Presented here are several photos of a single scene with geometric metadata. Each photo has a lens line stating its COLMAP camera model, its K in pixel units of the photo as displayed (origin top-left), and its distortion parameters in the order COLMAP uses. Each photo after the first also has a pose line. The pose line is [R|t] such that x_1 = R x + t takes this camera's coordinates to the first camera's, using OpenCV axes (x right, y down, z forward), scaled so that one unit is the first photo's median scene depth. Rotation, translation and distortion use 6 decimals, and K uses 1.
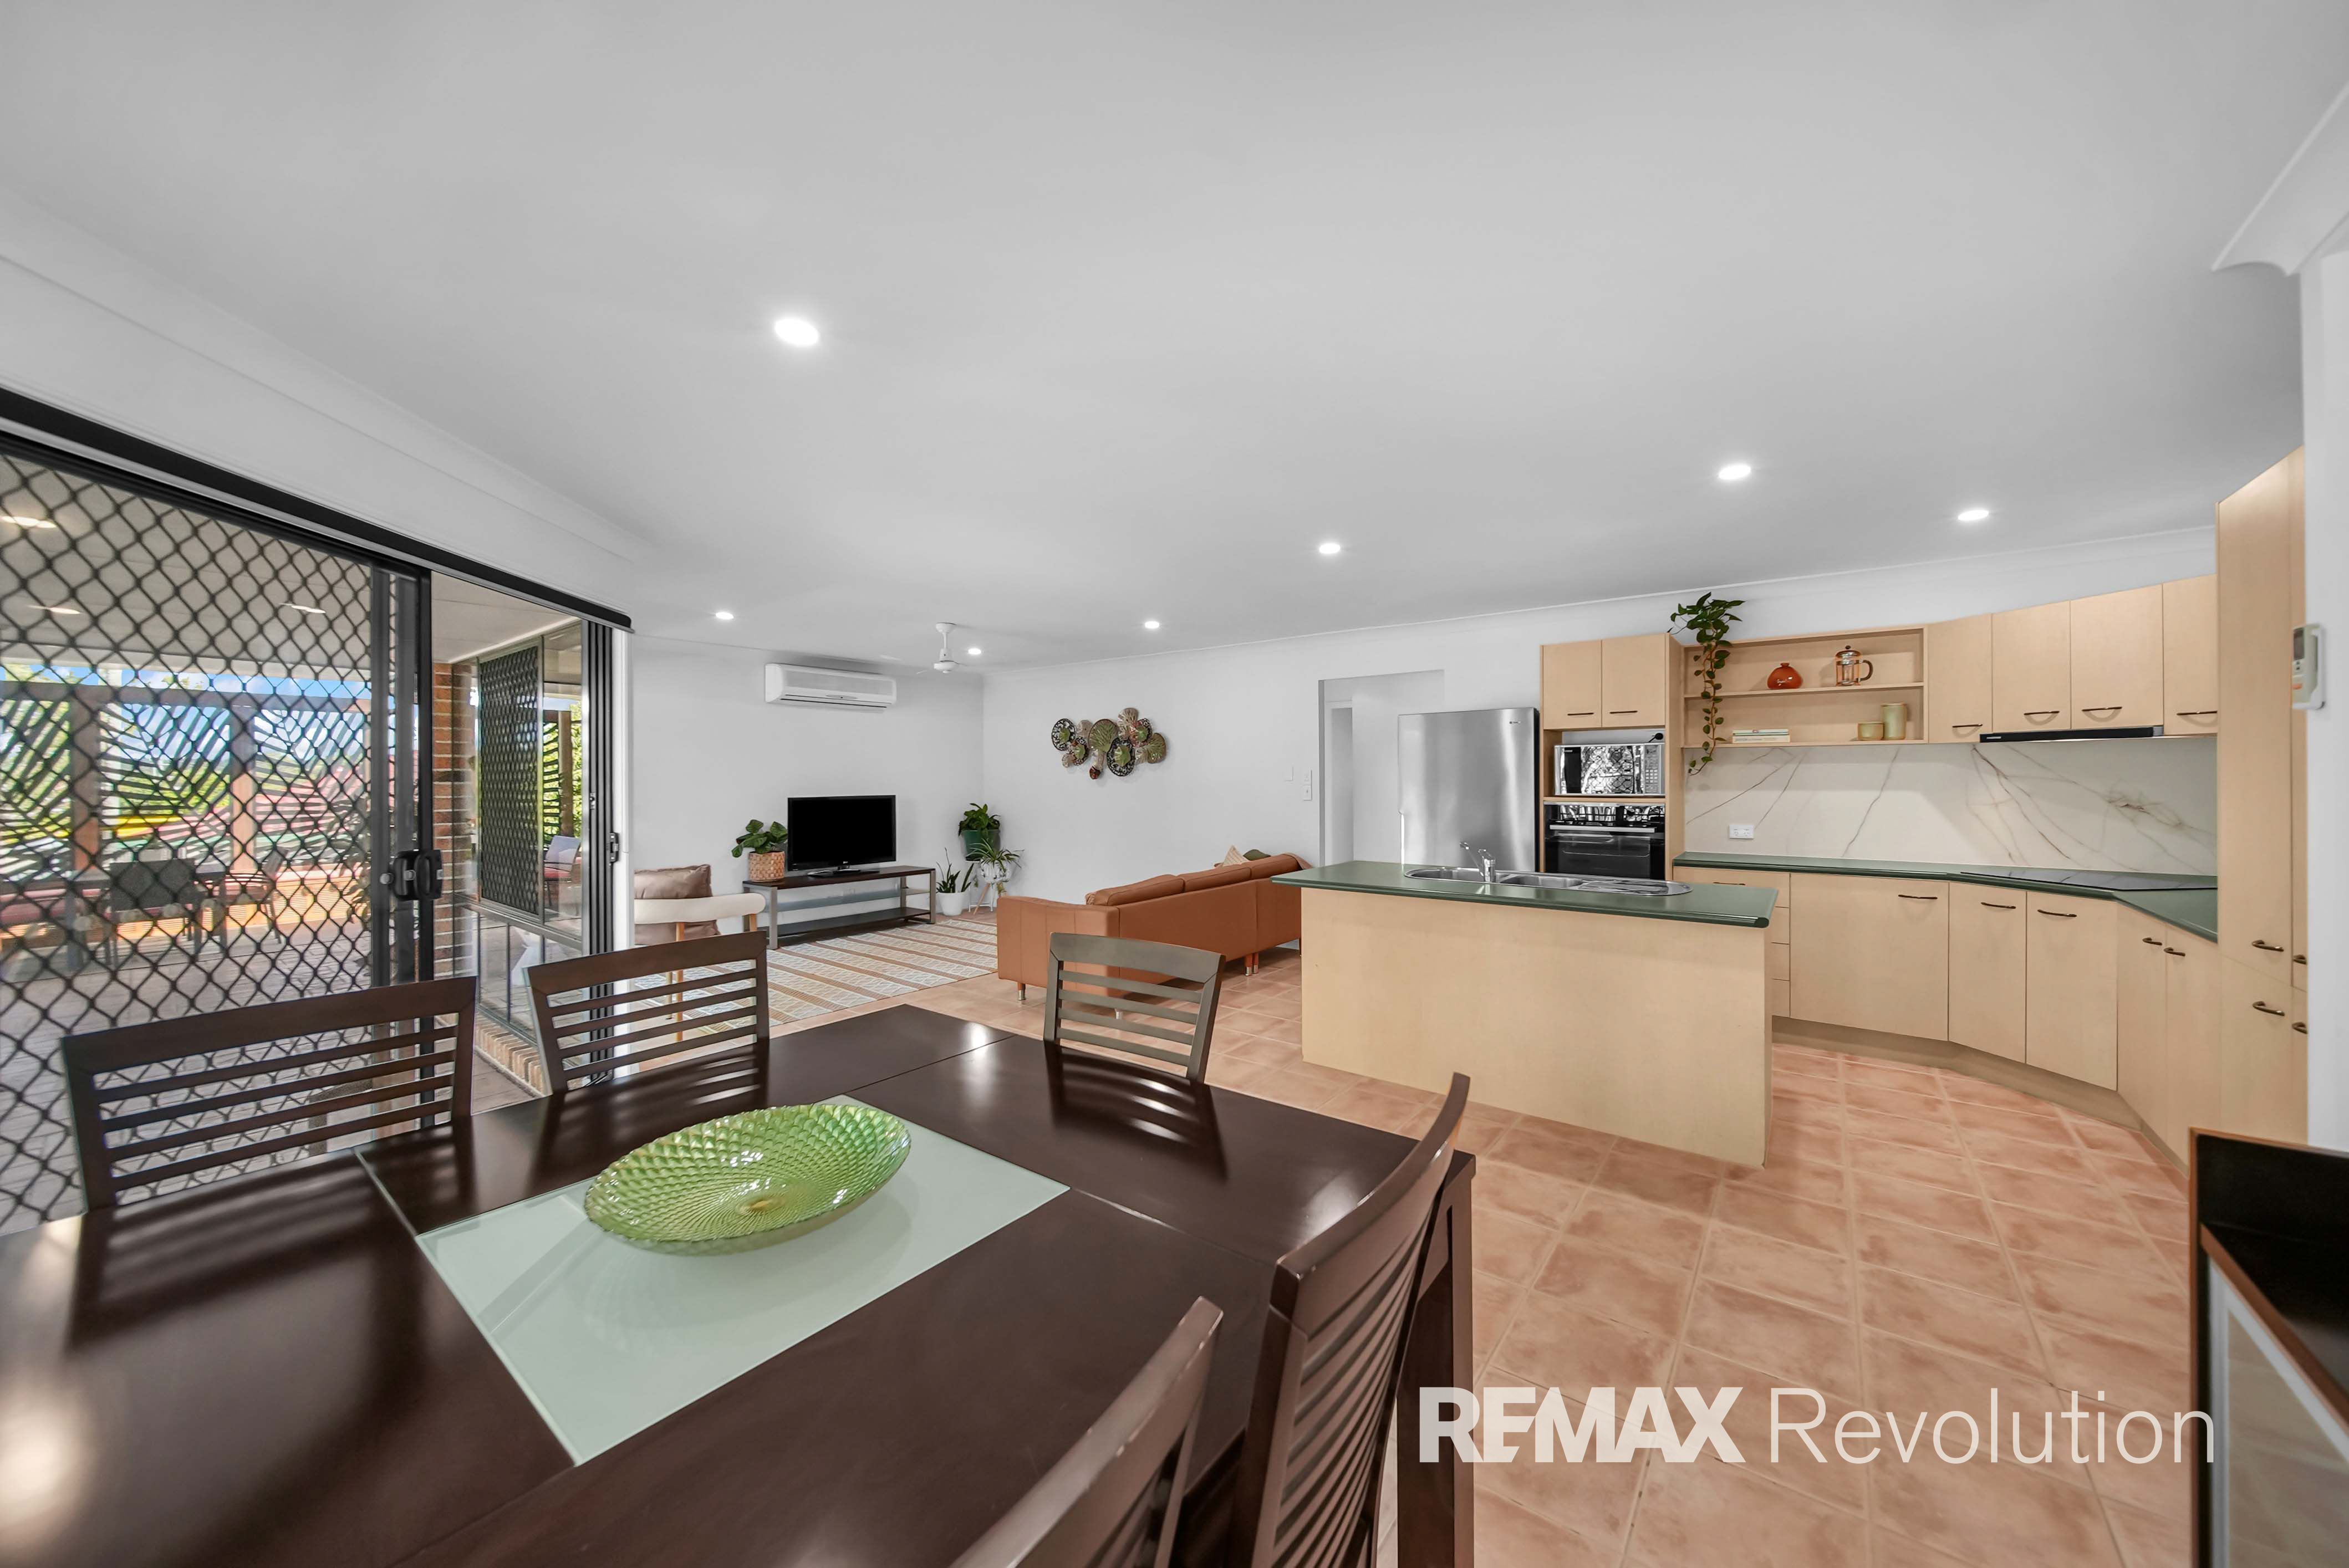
lens RADIAL K [[816.5, 0, 1185.3], [0, 816.5, 780.7], [0, 0, 1]] dist [-0.001219, -0.000080]
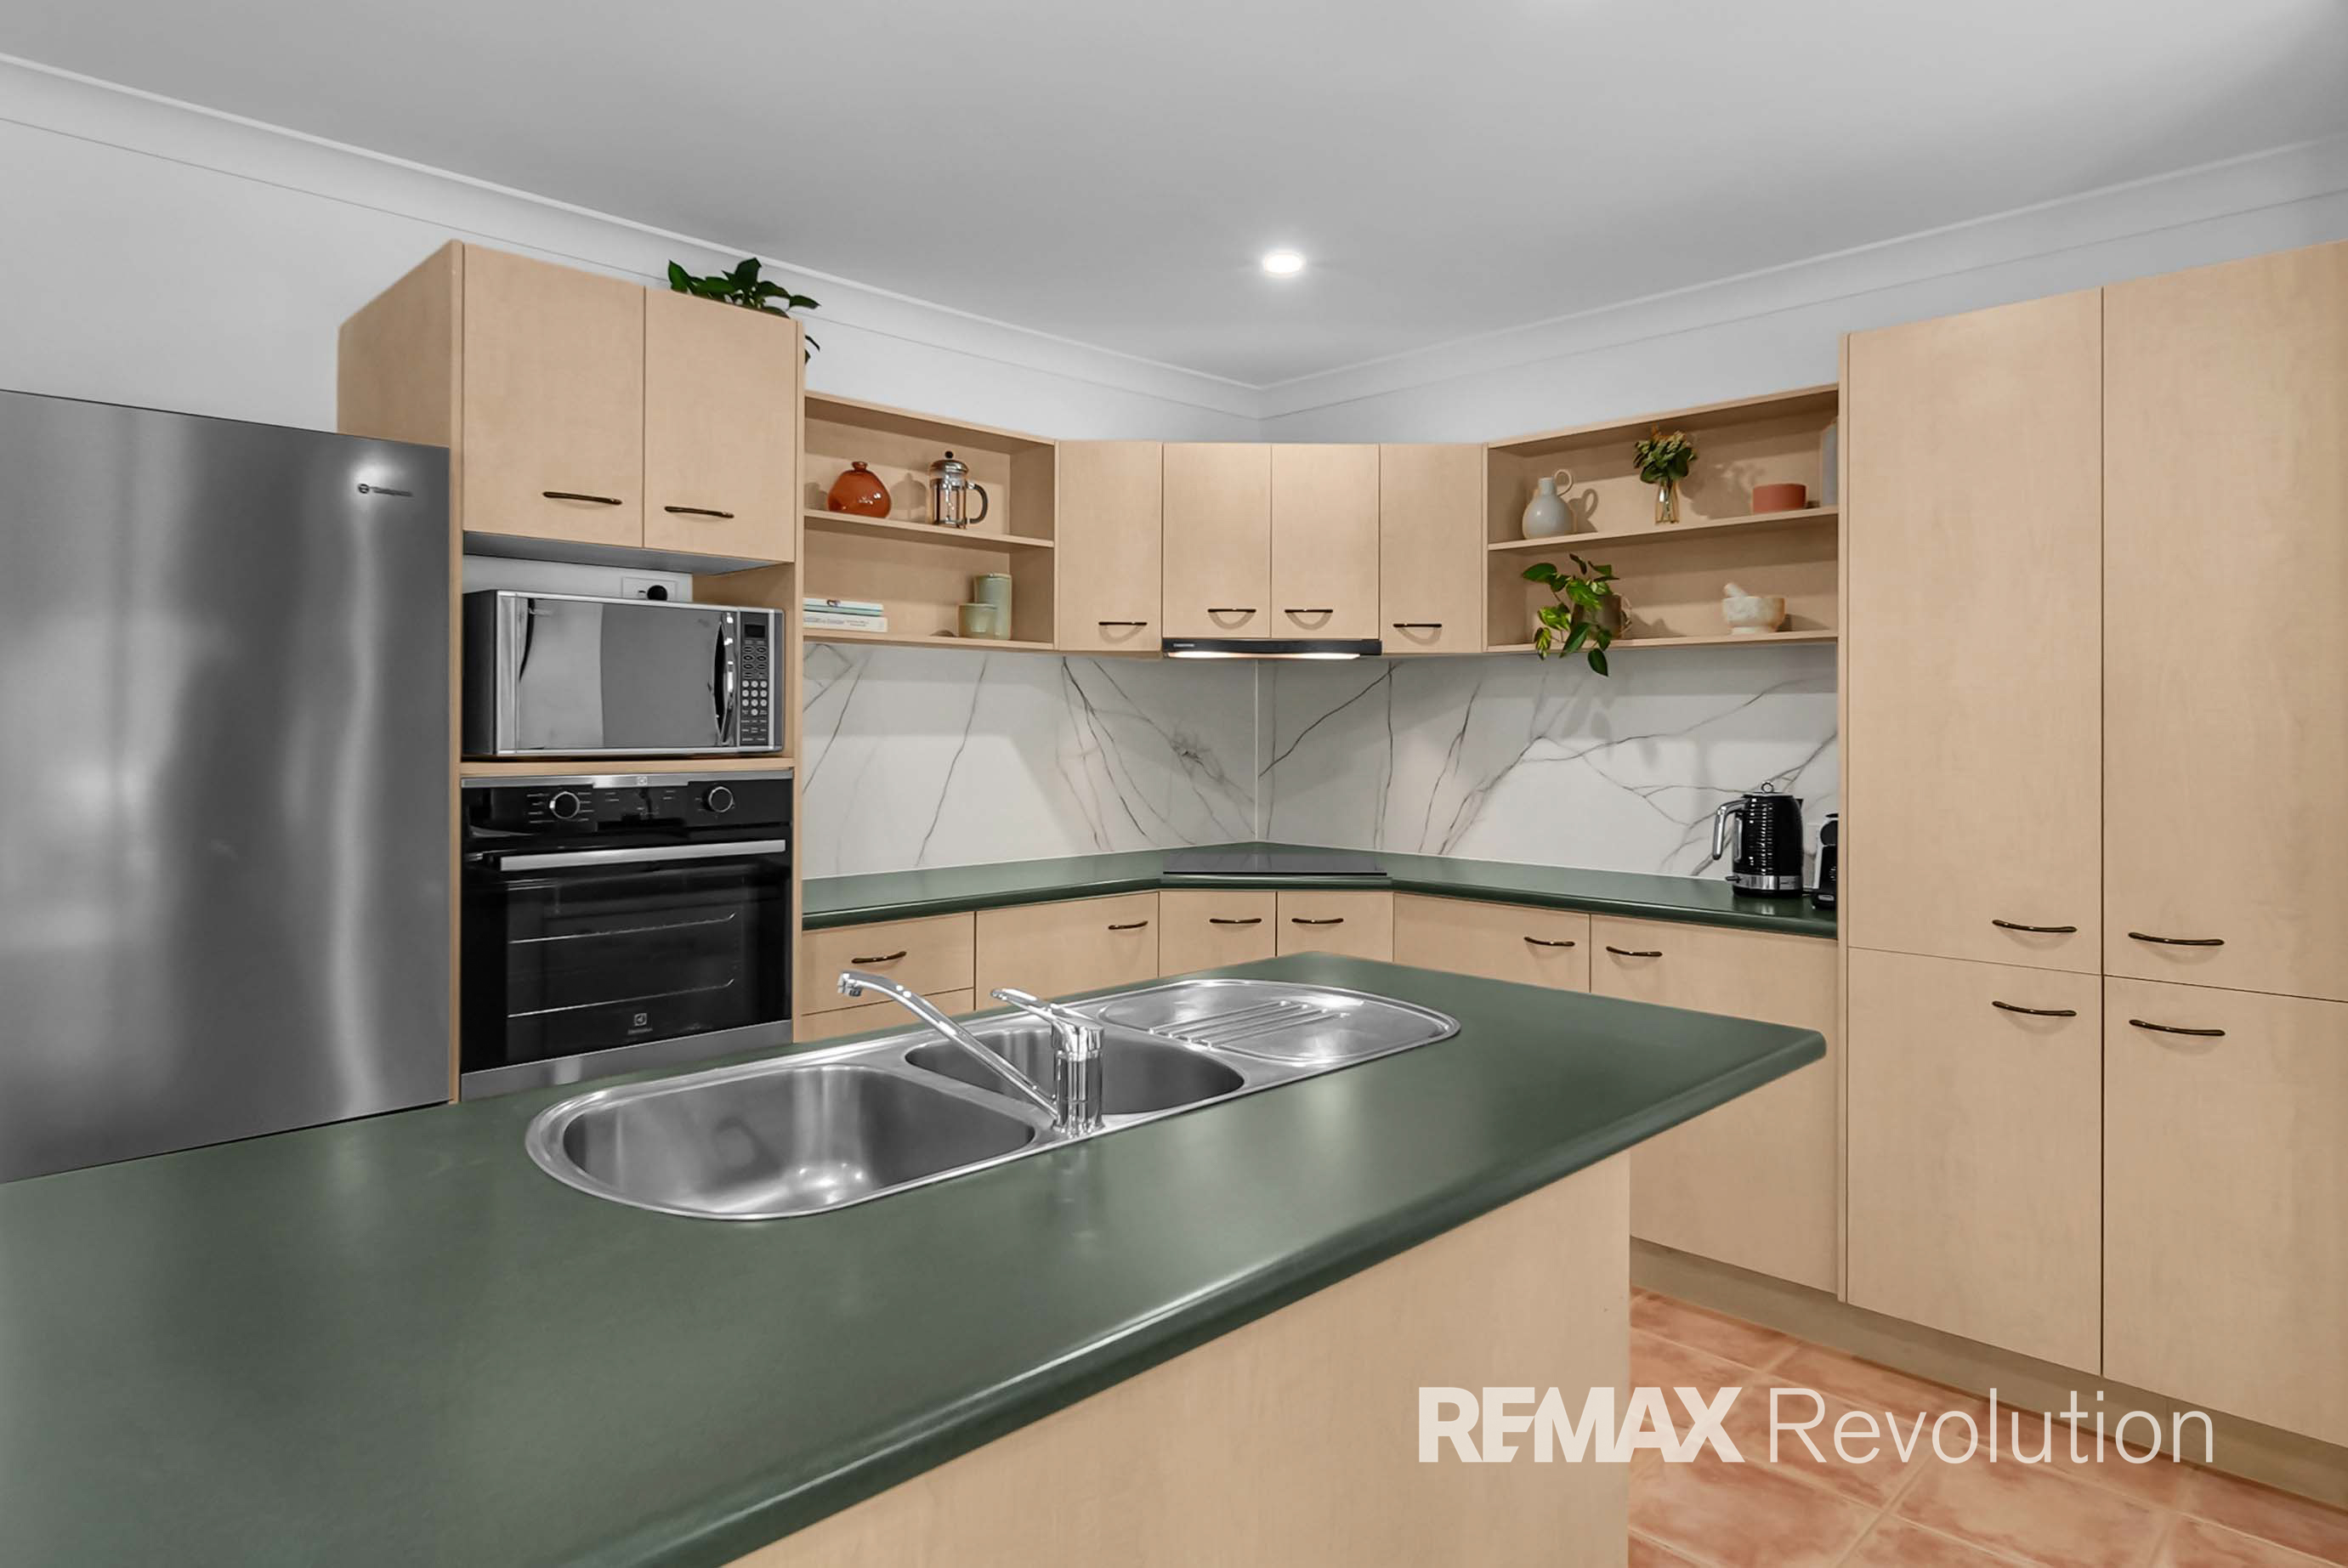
lens RADIAL K [[1362.8, 0, 1204.0], [0, 1362.8, 727.4], [0, 0, 1]] dist [0.003505, 0.002186]
pose [[0.131305, 0.001789, 0.991340, -0.007933], [-0.001836, 0.999997, -0.001561, 0.005204], [-0.991340, -0.001615, 0.131308, 0.438643]]
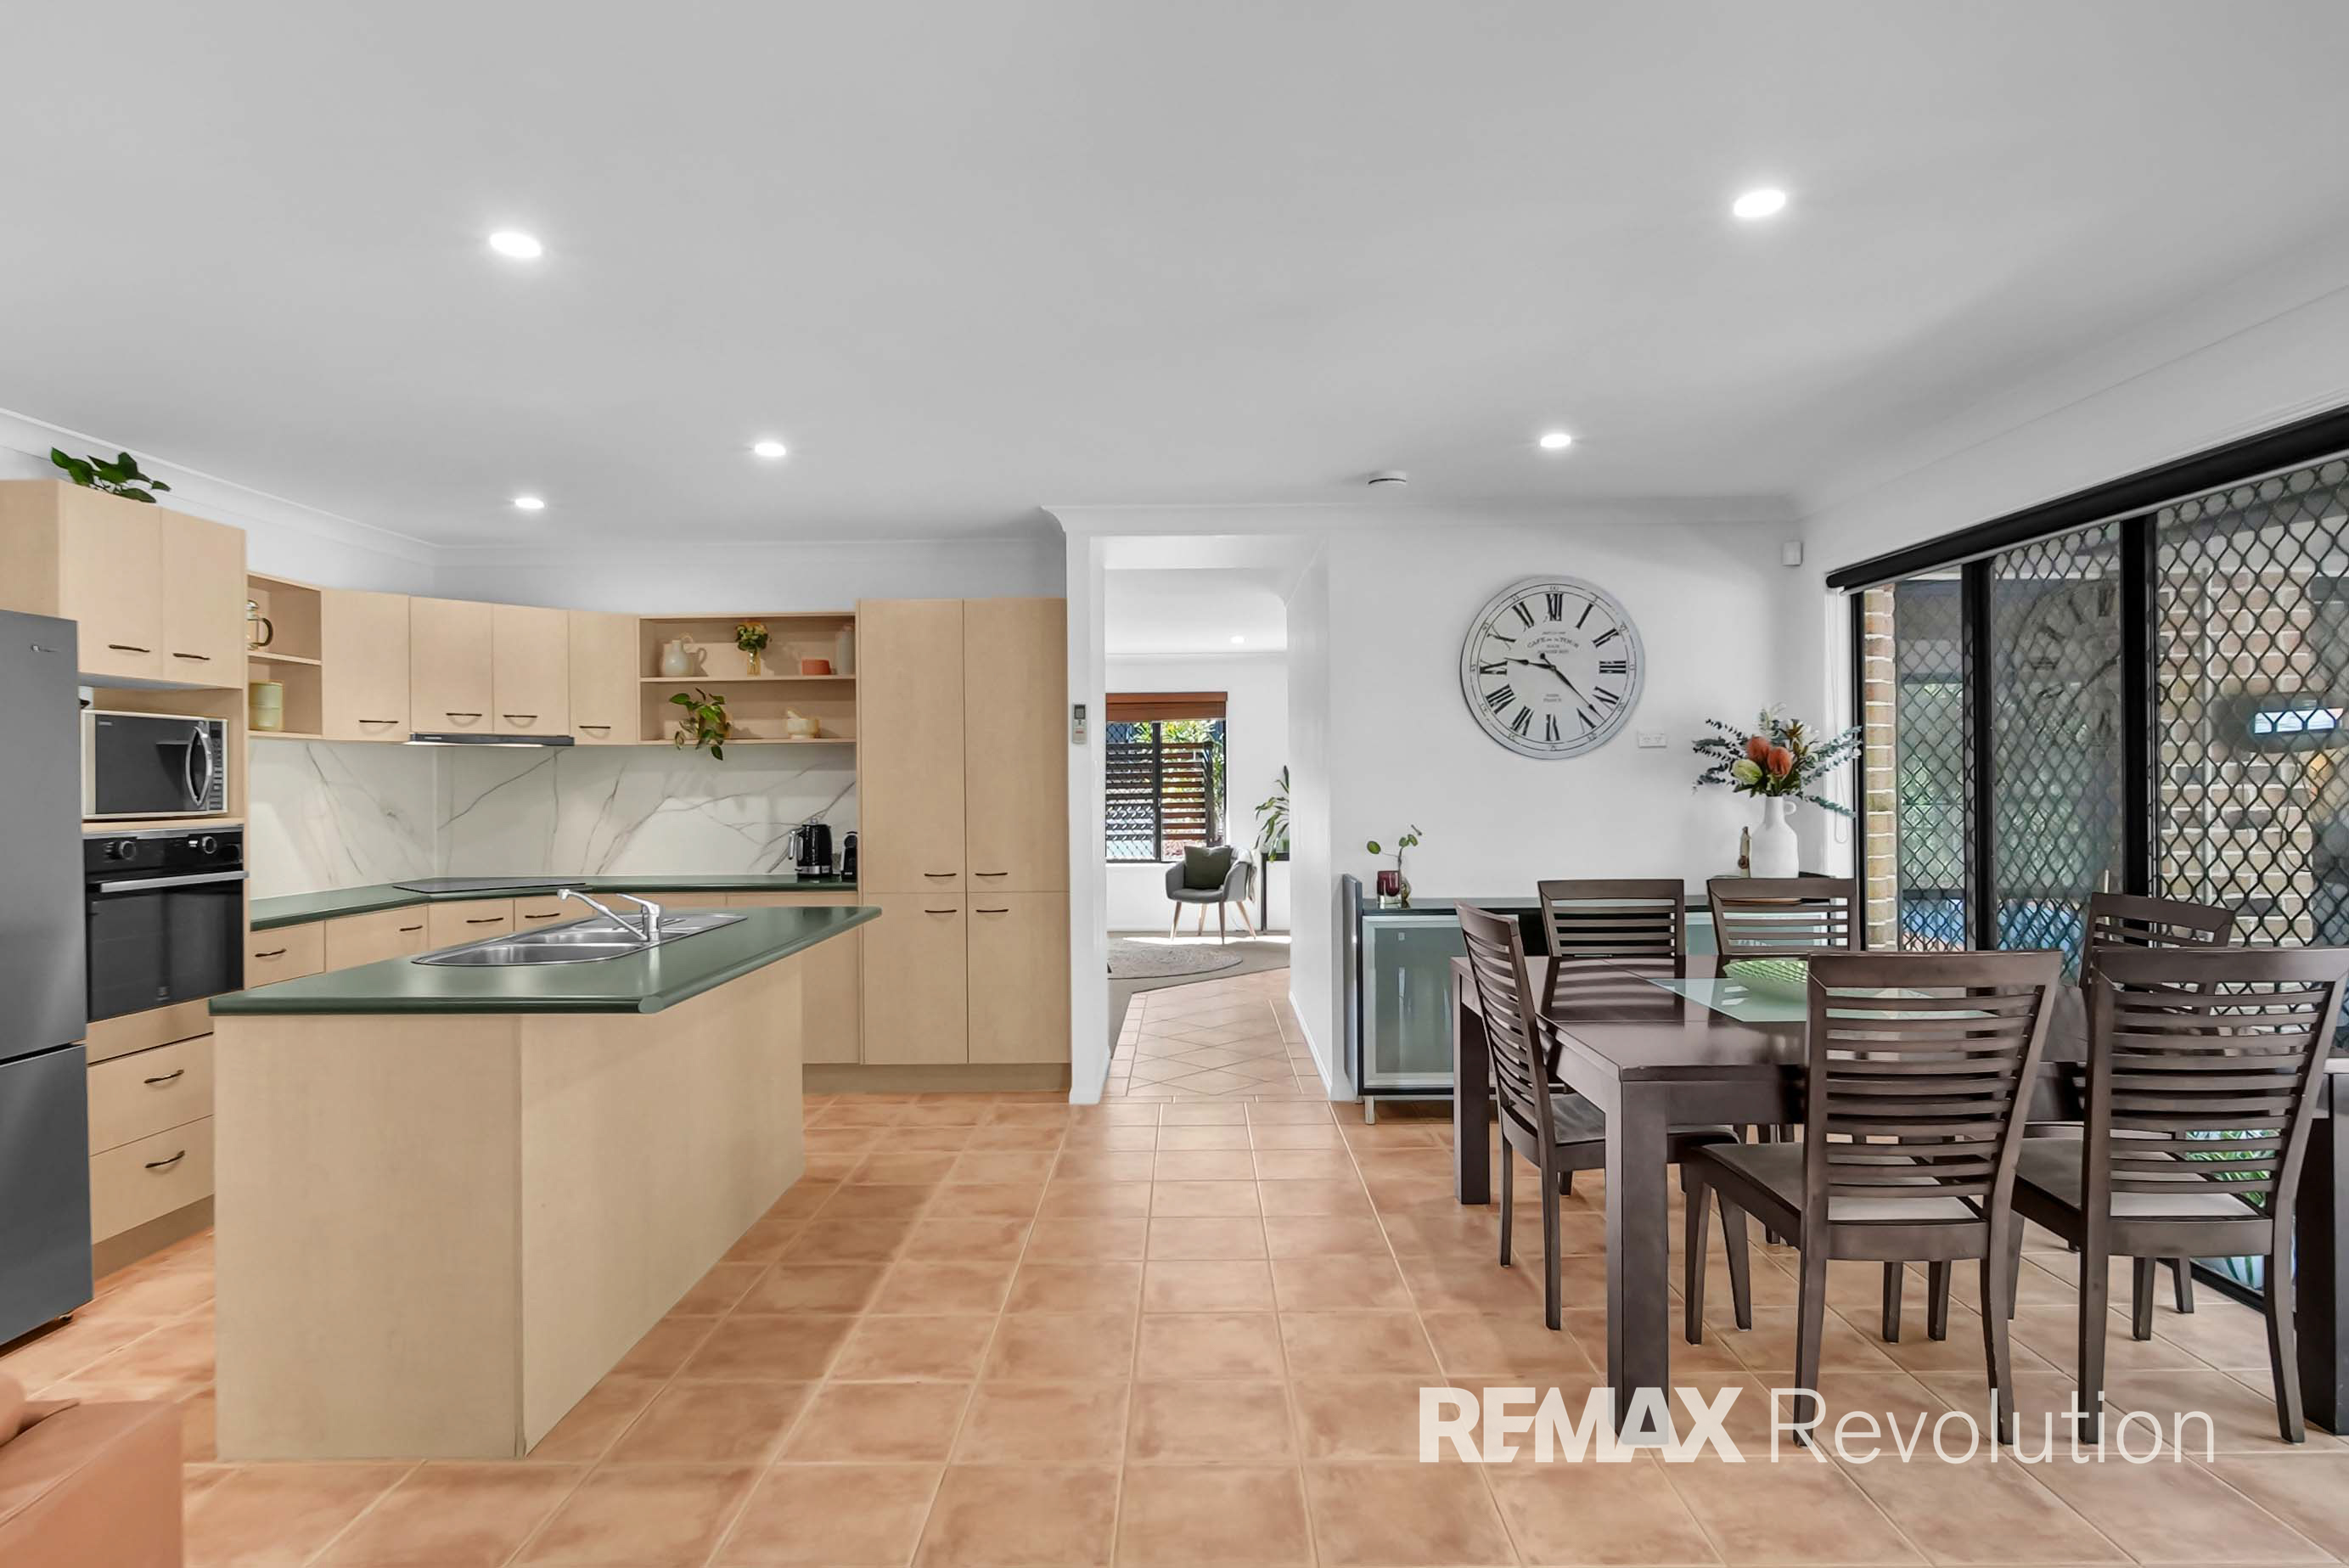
lens RADIAL K [[1250.6, 0, 1178.7], [0, 1250.6, 782.5], [0, 0, 1]] dist [-0.007894, 0.002839]
pose [[-0.597120, 0.010216, 0.802087, -0.303056], [0.013392, 0.999906, -0.002766, 0.005512], [-0.802040, 0.009090, -0.597201, 0.598208]]
